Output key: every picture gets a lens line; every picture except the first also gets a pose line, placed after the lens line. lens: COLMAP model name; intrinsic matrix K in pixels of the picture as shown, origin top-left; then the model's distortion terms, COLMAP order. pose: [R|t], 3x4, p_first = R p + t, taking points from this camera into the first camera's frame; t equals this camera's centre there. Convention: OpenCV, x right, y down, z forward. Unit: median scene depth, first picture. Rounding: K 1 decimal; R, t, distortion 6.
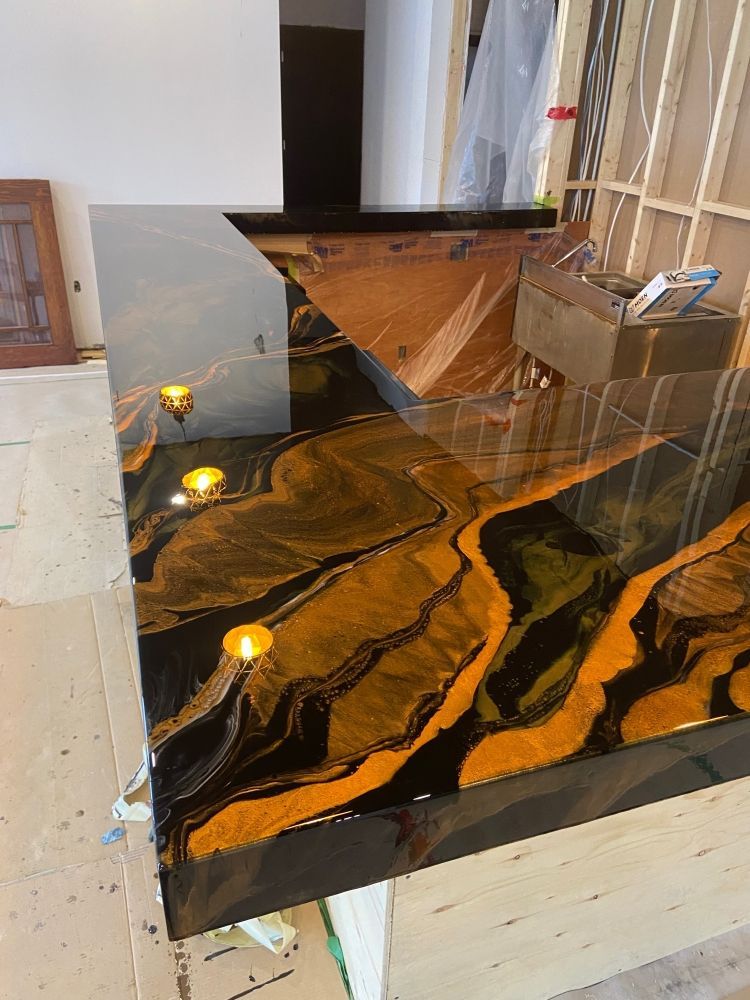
lens RADIAL K [[748.7, 0, 377.7], [0, 748.7, 499.7], [0, 0, 1]] dist [0.137773, -0.179007]
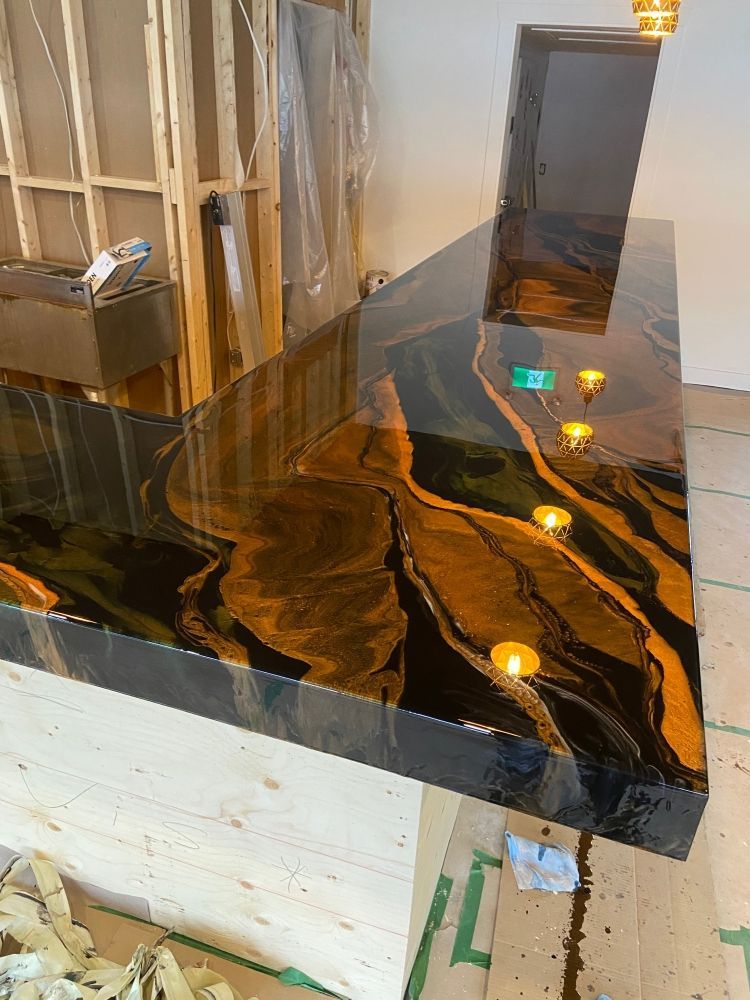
lens RADIAL K [[748.7, 0, 377.7], [0, 748.7, 499.7], [0, 0, 1]] dist [0.137773, -0.179007]
pose [[0.606581, -0.379688, 0.698496, -0.754988], [0.353892, 0.915695, 0.190429, -0.198339], [-0.711913, 0.131682, 0.689812, 0.305496]]
